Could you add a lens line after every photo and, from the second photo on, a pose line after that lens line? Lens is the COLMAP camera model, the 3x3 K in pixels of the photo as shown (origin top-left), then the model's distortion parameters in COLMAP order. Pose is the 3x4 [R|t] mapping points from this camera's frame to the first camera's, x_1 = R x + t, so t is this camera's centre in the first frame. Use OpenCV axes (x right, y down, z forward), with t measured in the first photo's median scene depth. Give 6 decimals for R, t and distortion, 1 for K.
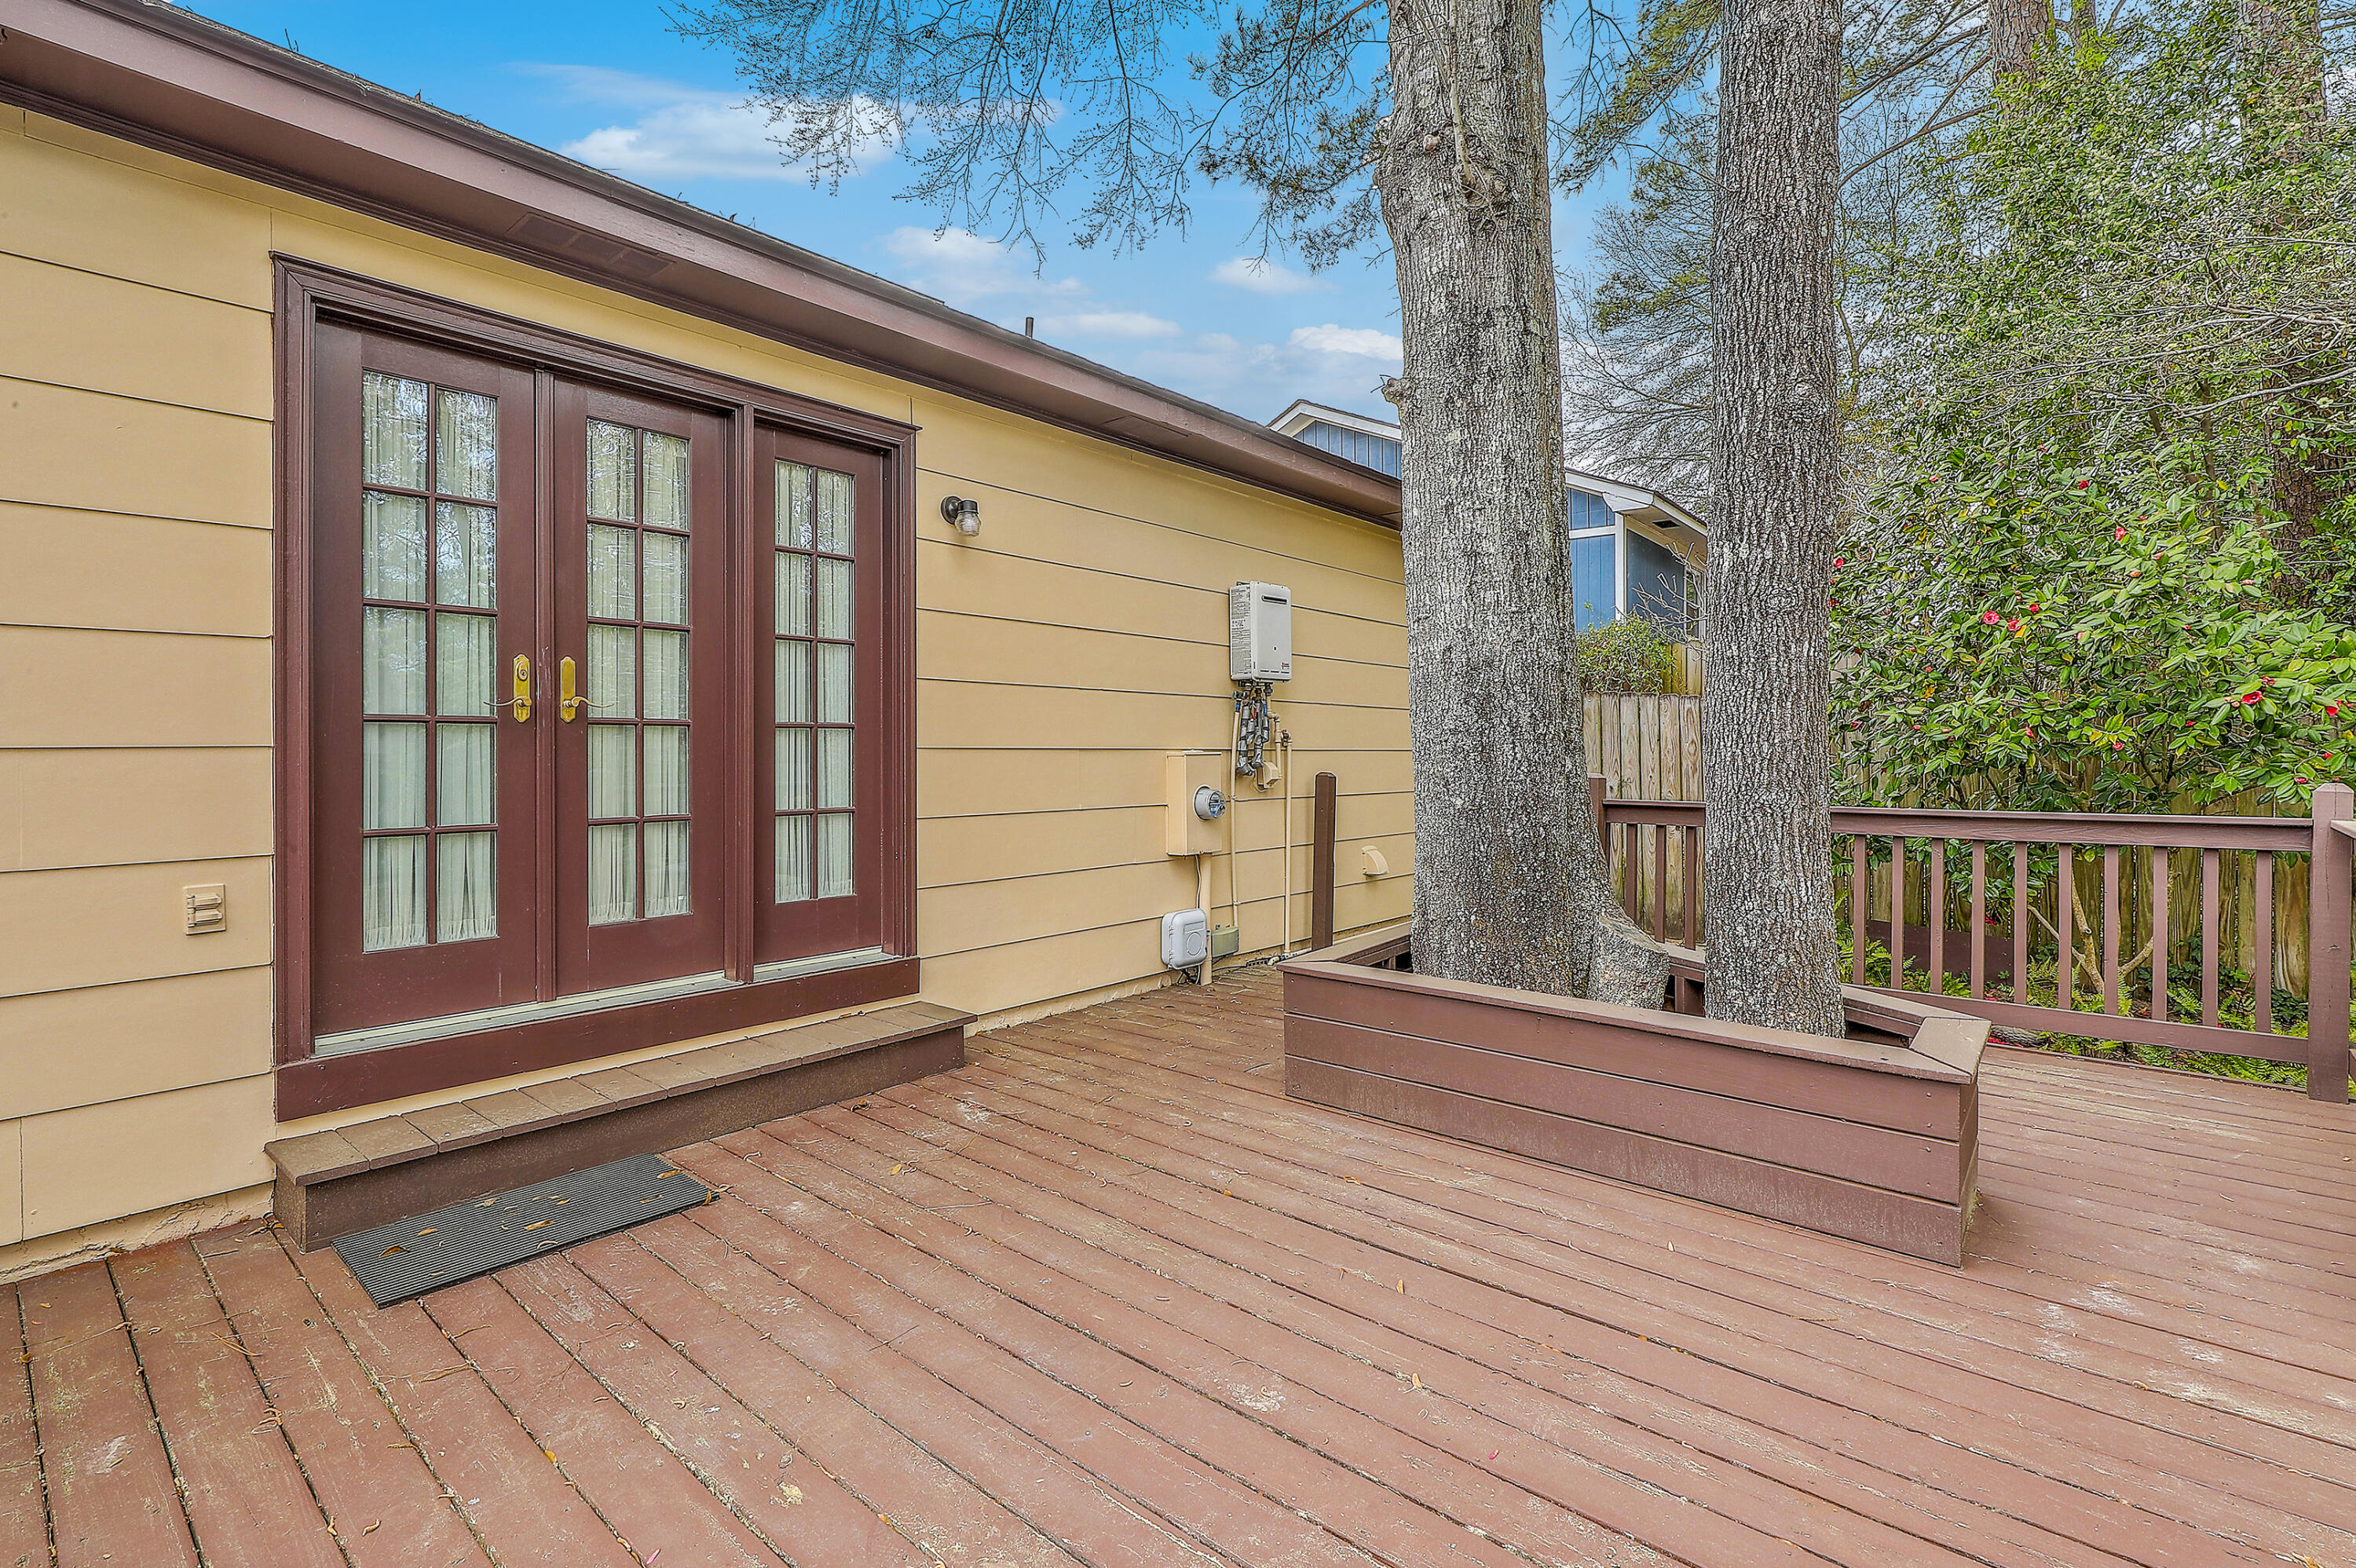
lens RADIAL K [[1069.2, 0, 1194.7], [0, 1069.2, 738.4], [0, 0, 1]] dist [-0.001137, -0.000534]
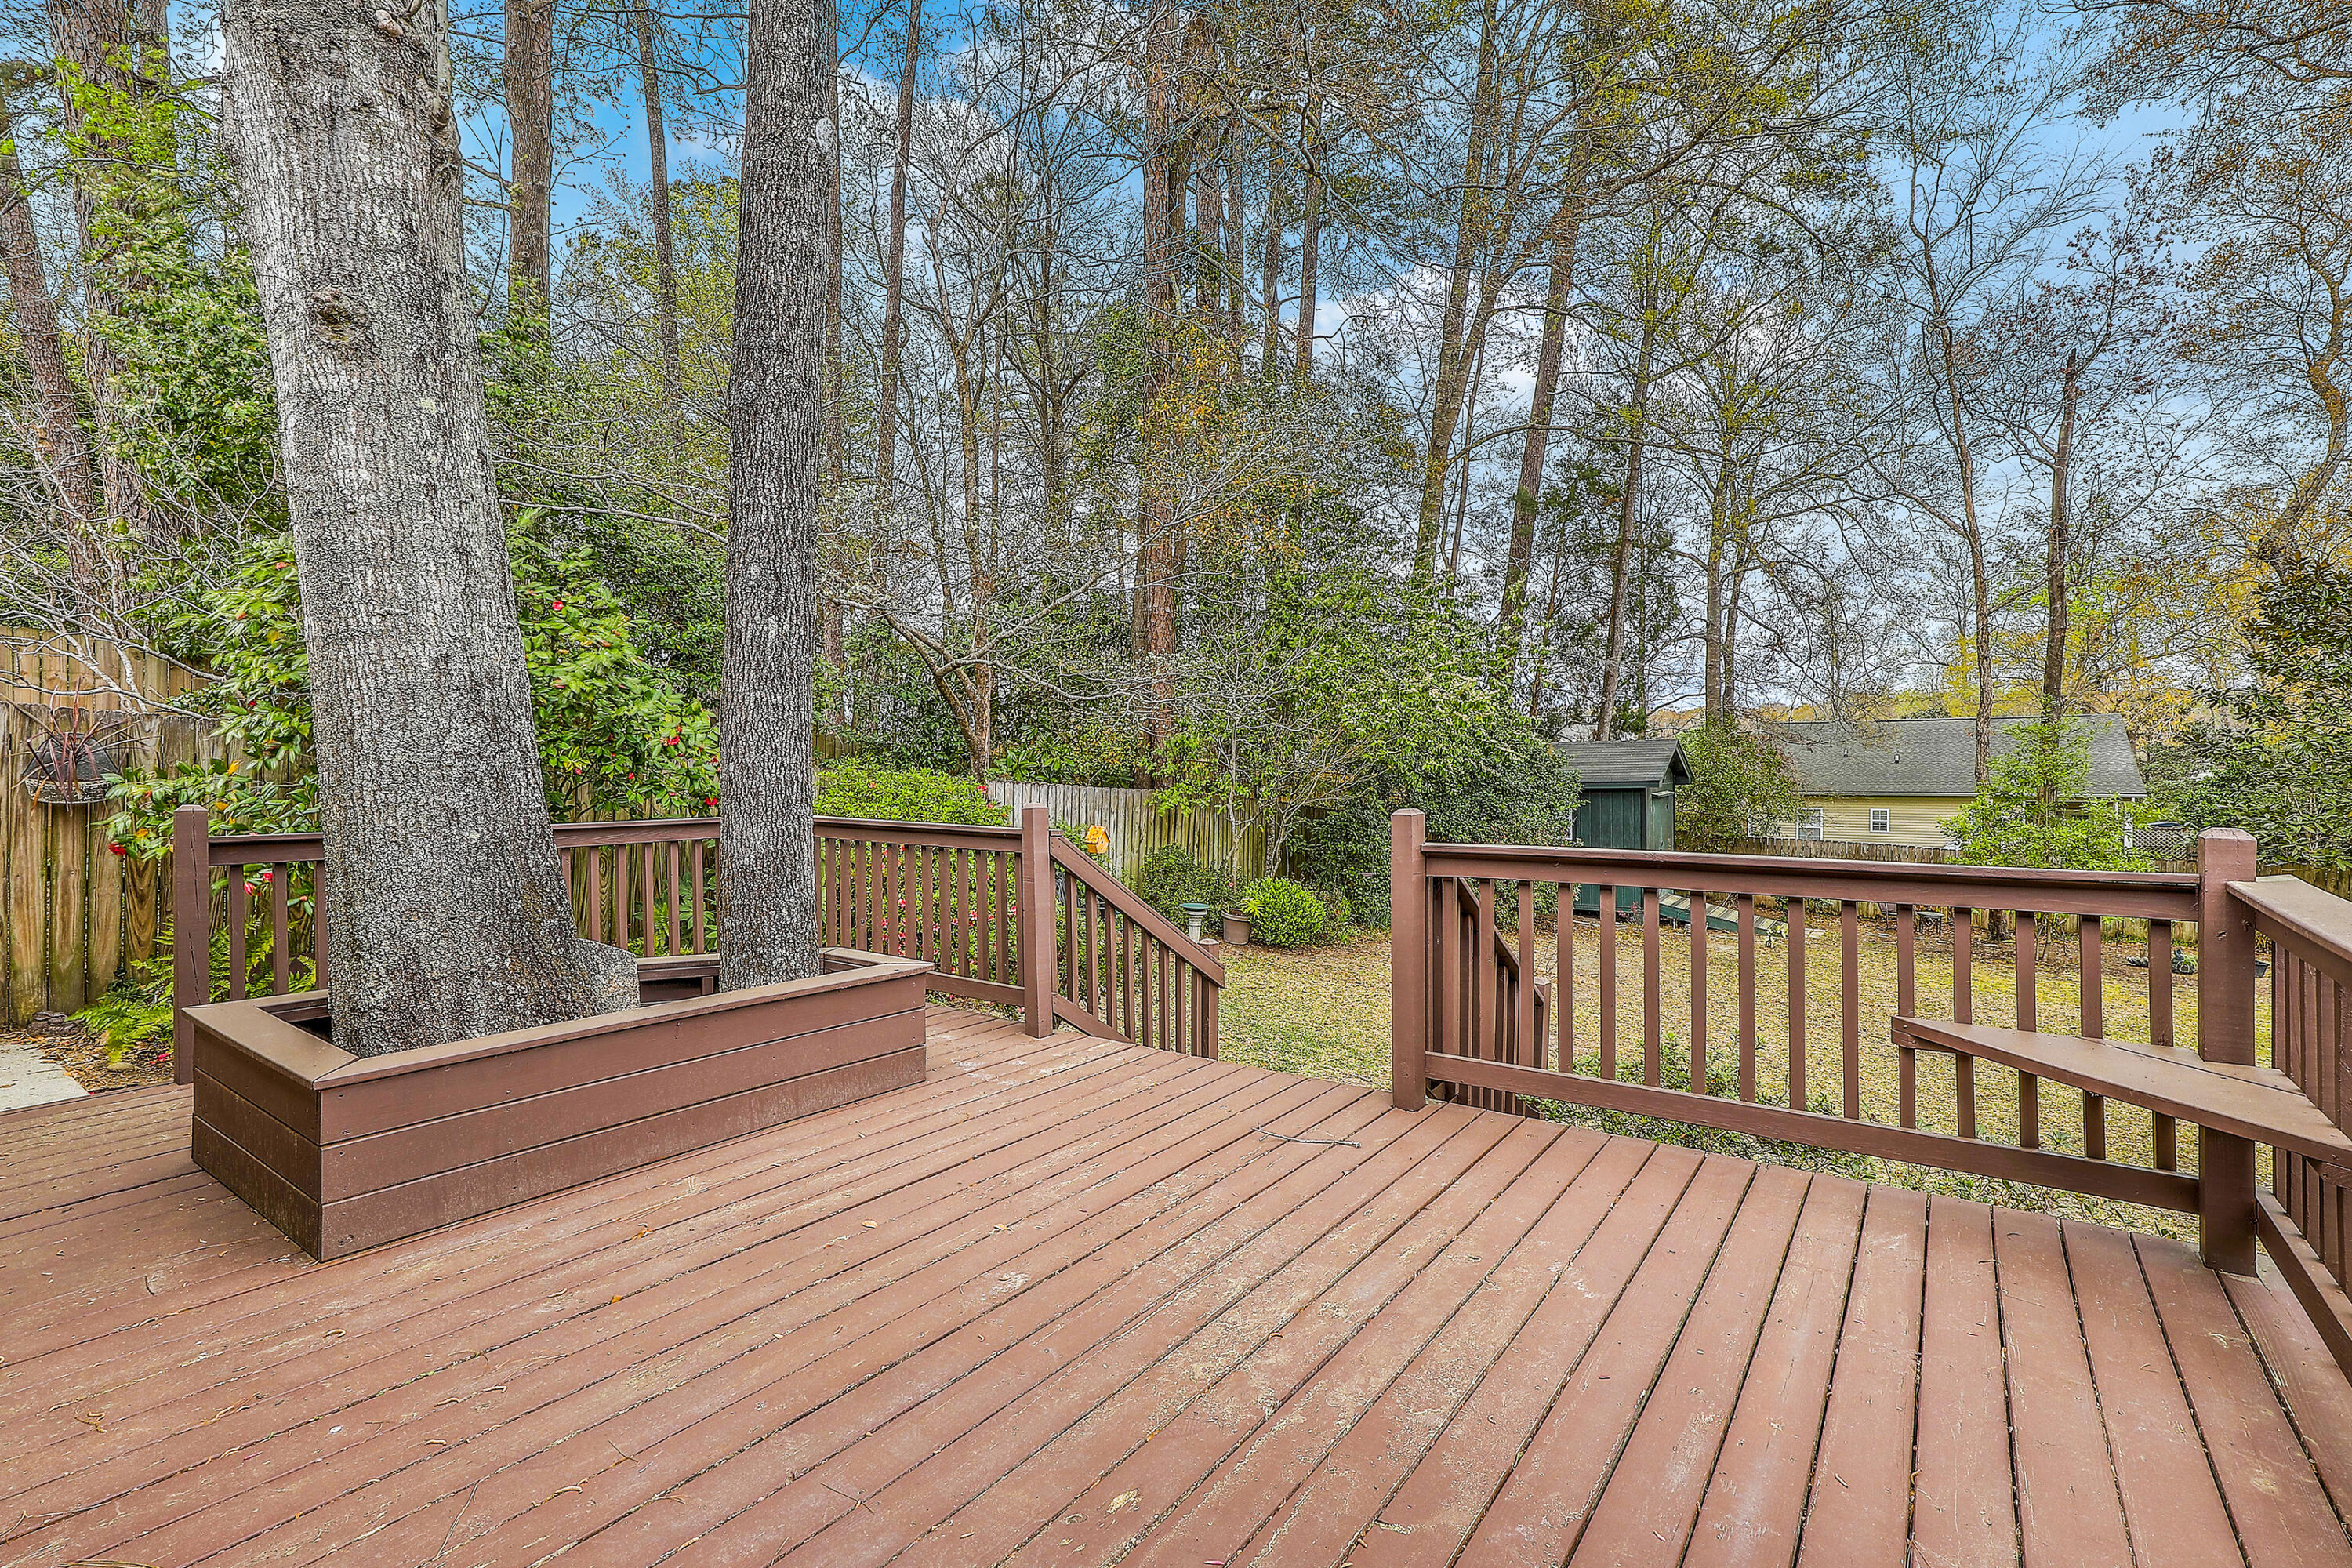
lens RADIAL K [[1067.5, 0, 1182.0], [0, 1067.5, 775.1], [0, 0, 1]] dist [-0.001137, -0.000534]
pose [[-0.081283, -0.002936, 0.996687, -1.133544], [-0.006991, 0.999973, 0.002376, 0.006269], [-0.996667, -0.006775, -0.081302, 0.834212]]
